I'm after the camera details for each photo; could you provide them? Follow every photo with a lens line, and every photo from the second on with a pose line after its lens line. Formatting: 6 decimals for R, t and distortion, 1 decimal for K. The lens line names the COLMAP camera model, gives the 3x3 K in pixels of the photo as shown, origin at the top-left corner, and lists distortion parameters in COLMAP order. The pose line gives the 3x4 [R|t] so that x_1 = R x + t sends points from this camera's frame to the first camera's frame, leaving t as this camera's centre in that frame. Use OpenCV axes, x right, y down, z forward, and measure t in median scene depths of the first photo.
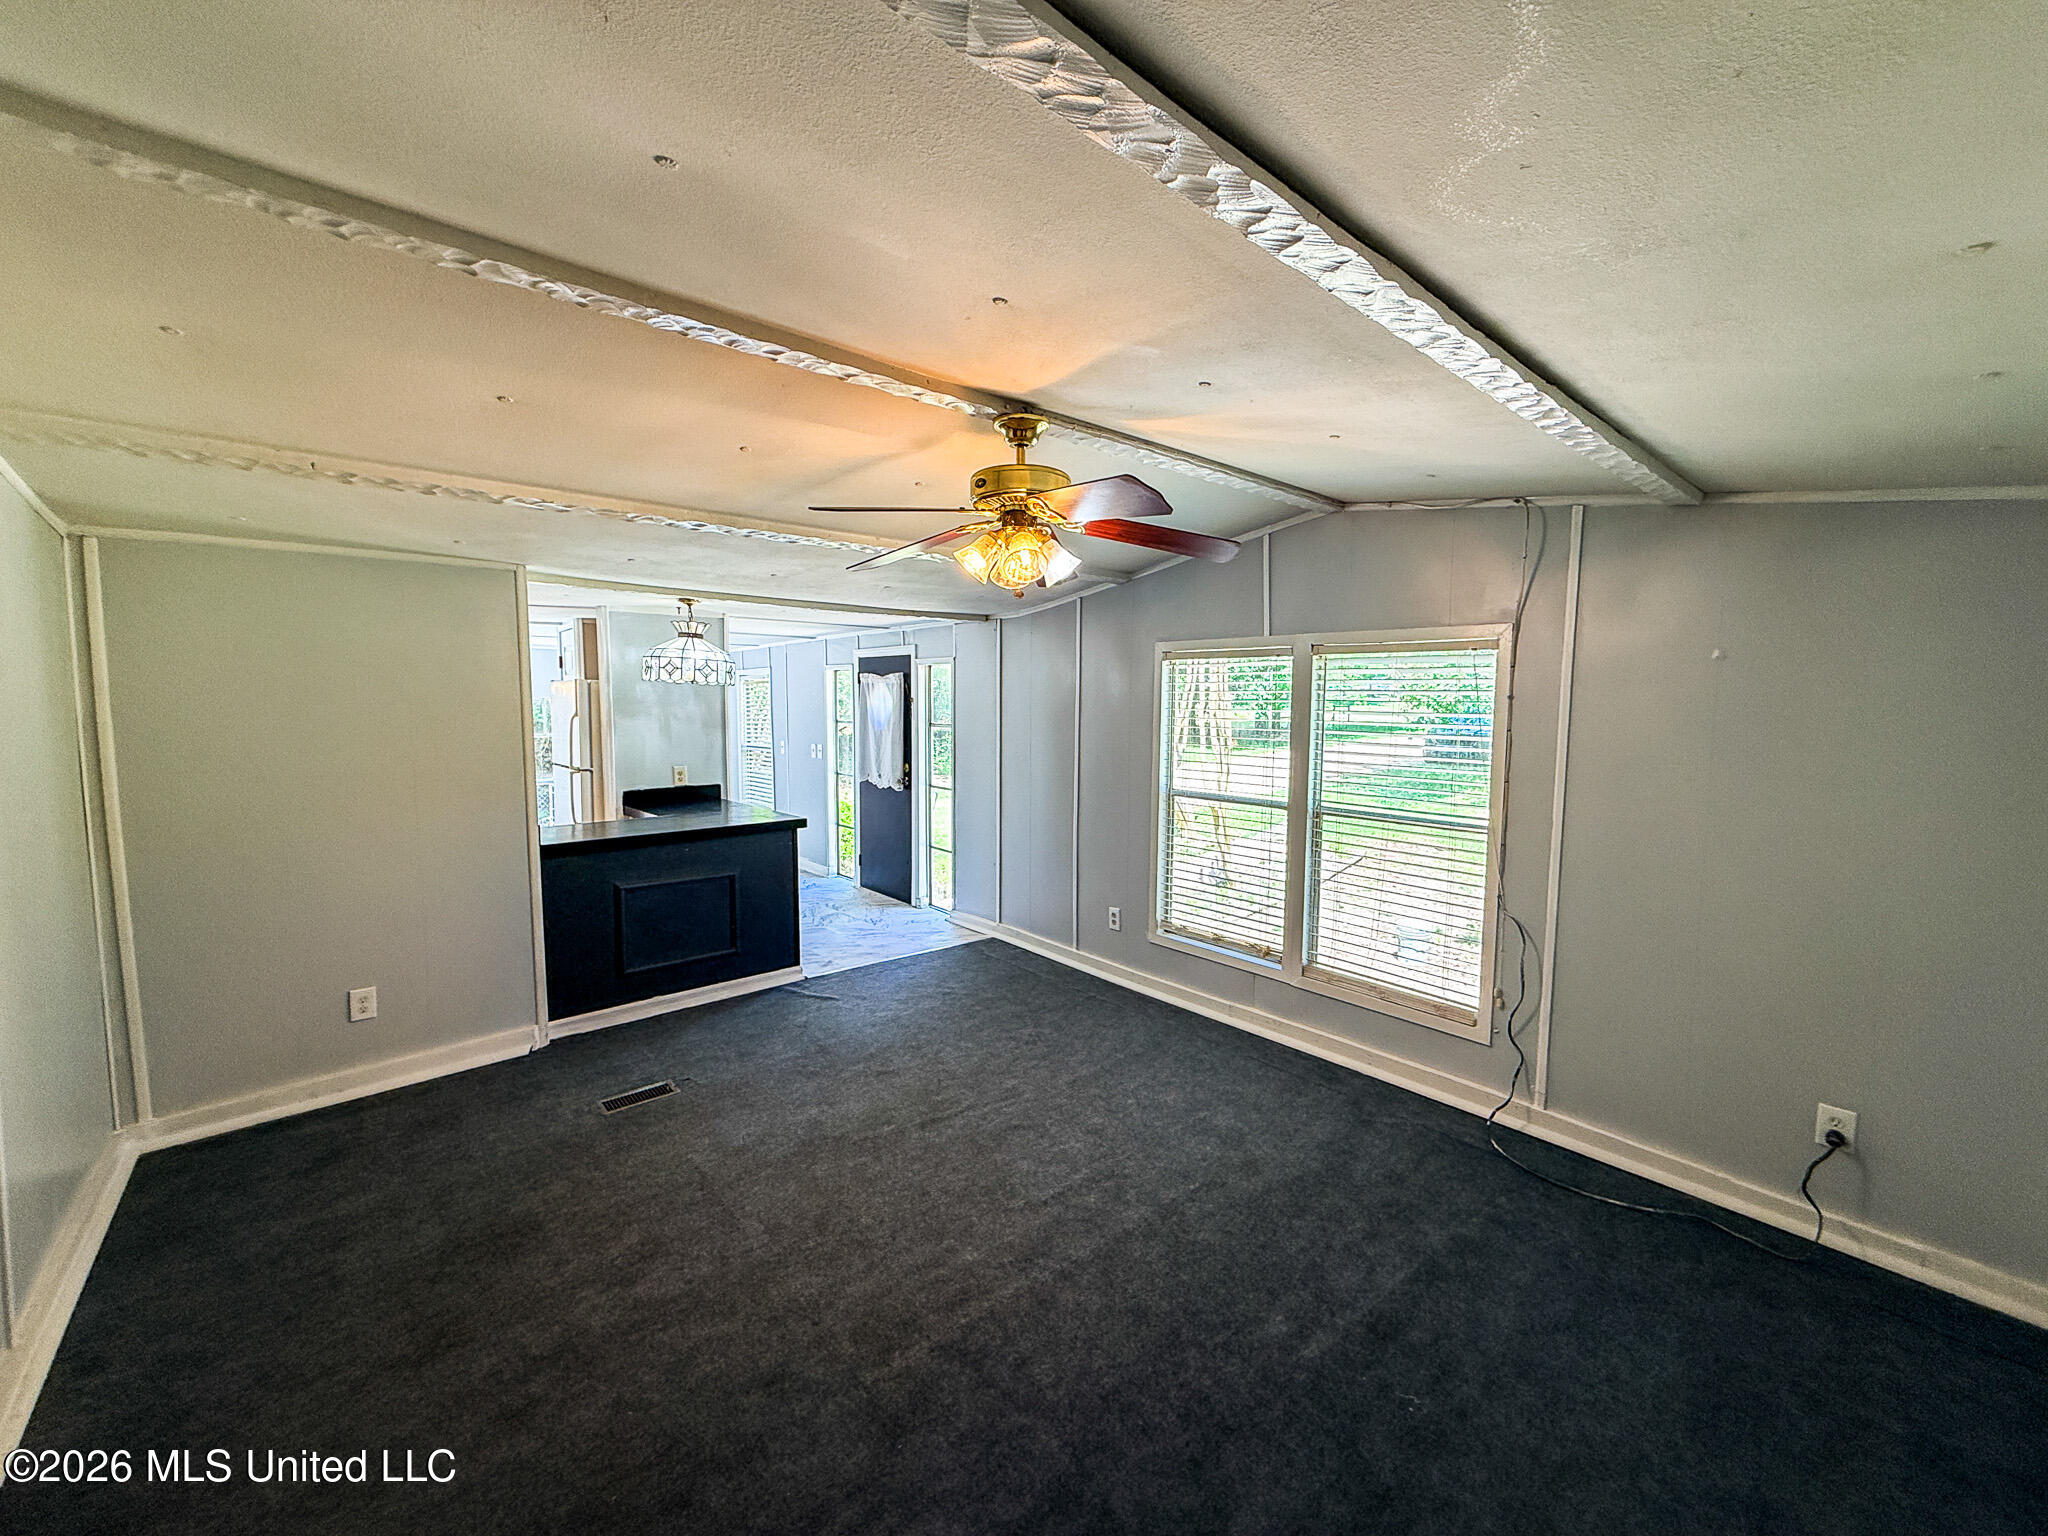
lens RADIAL K [[816.7, 0, 1013.9], [0, 816.7, 768.9], [0, 0, 1]] dist [-0.002124, -0.000223]
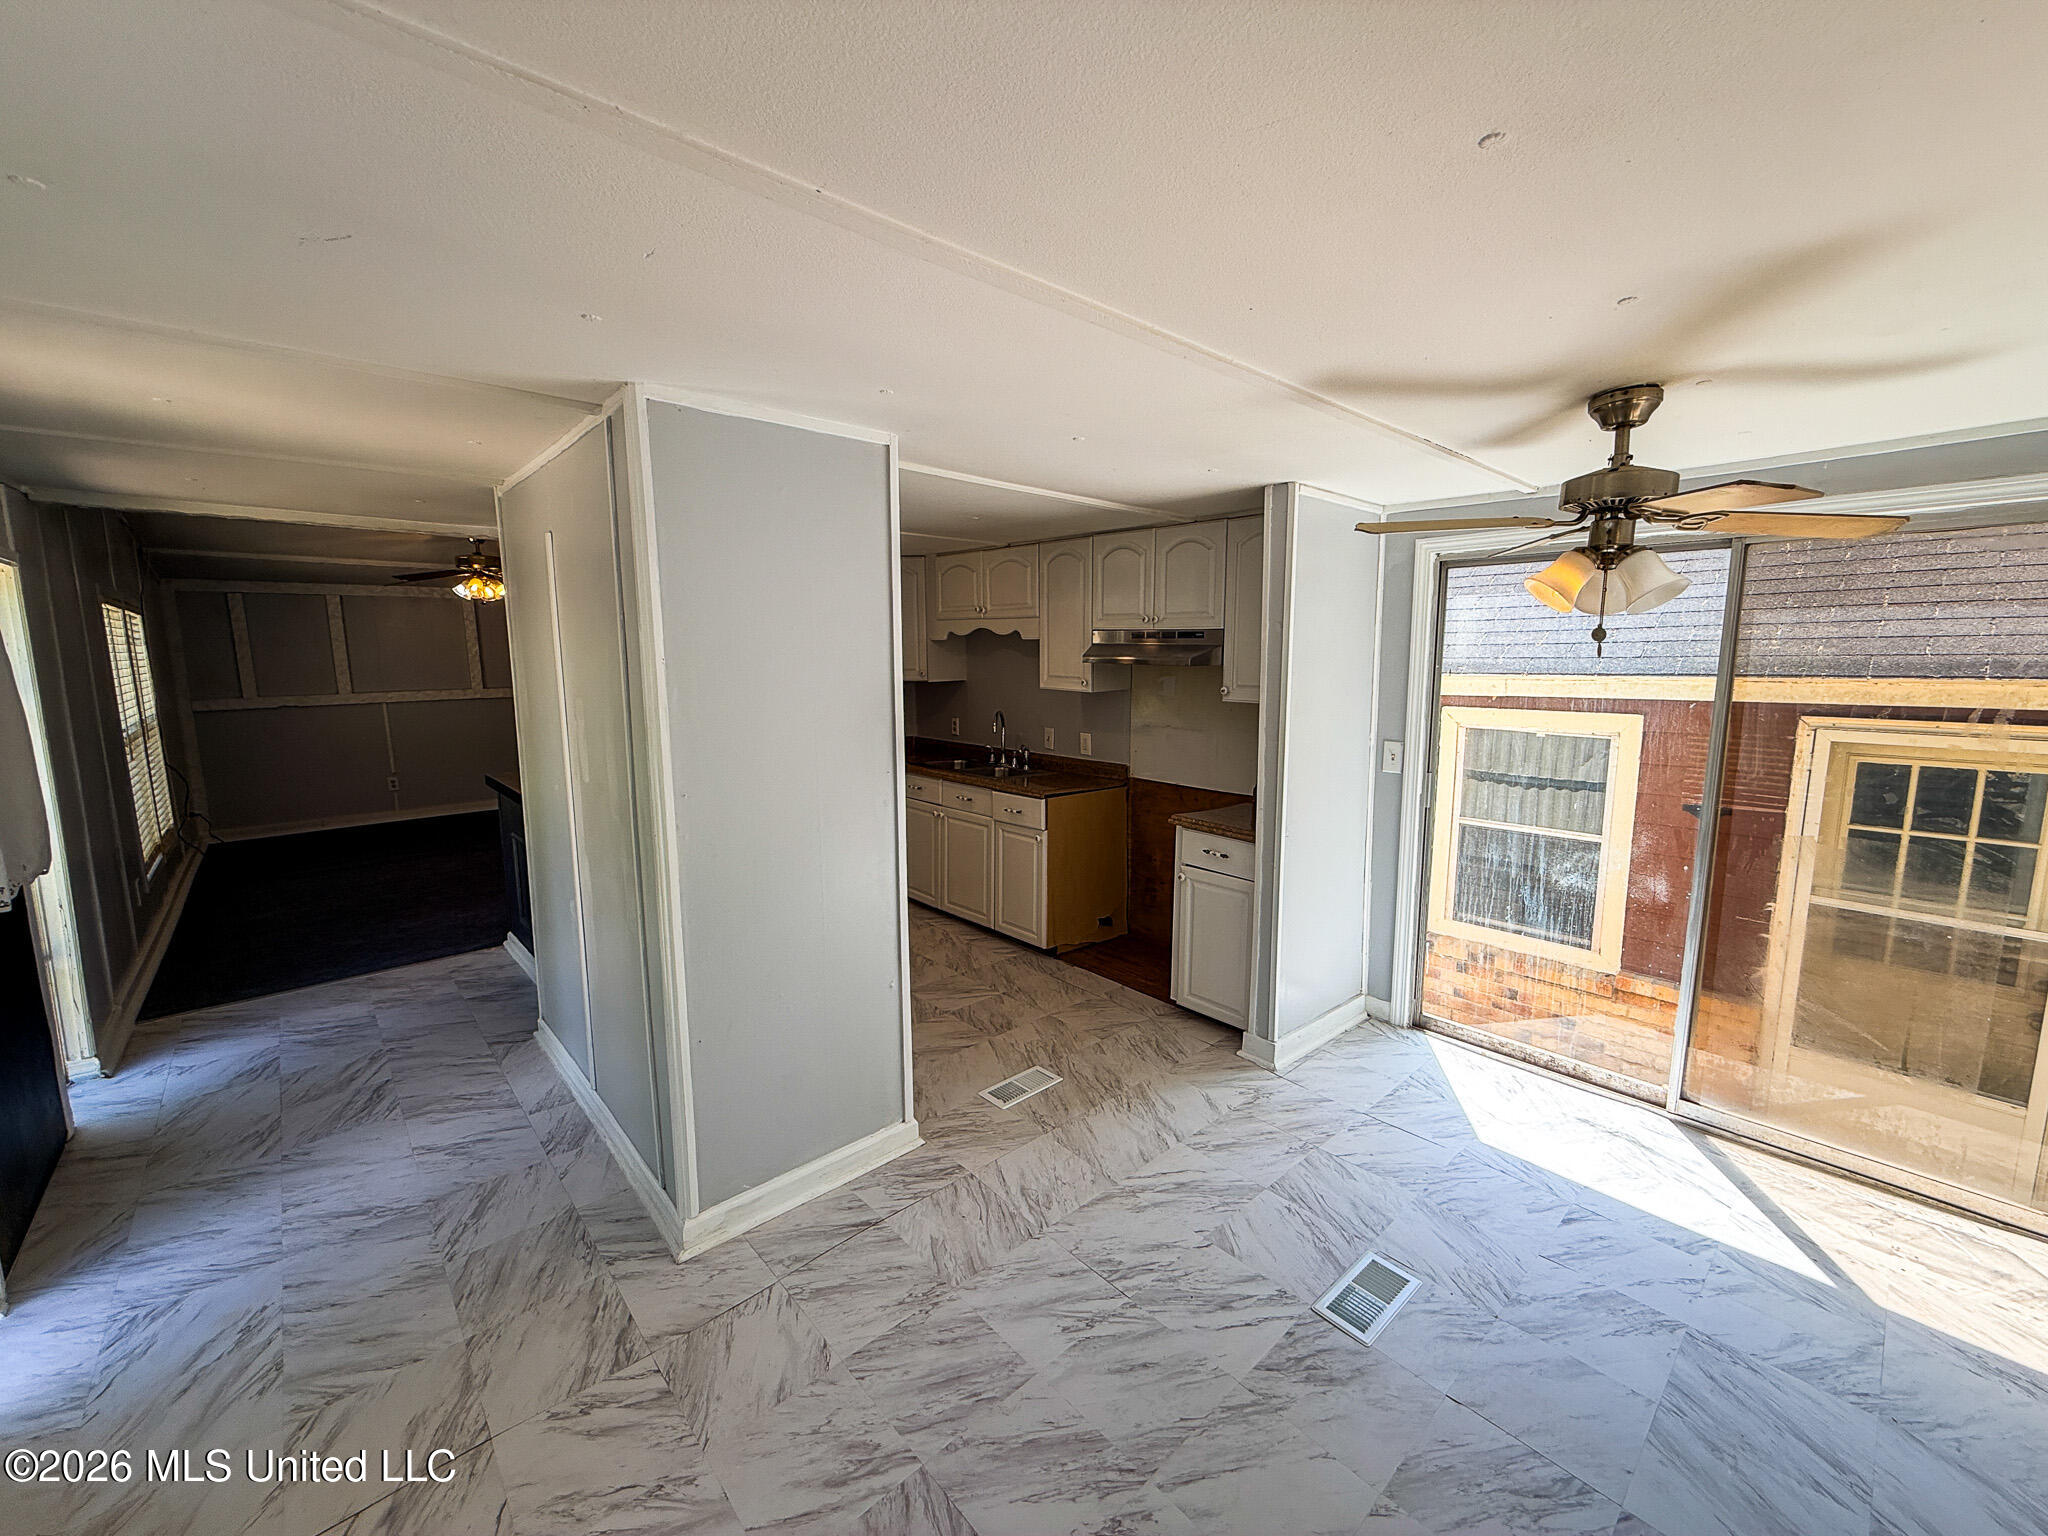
lens RADIAL K [[816.7, 0, 1013.9], [0, 816.7, 768.9], [0, 0, 1]] dist [-0.002124, -0.000223]
pose [[-0.999510, 0.000721, -0.031297, -1.060818], [-0.006401, 0.973904, 0.226869, -0.203205], [0.030643, 0.226958, -0.973422, 2.469607]]
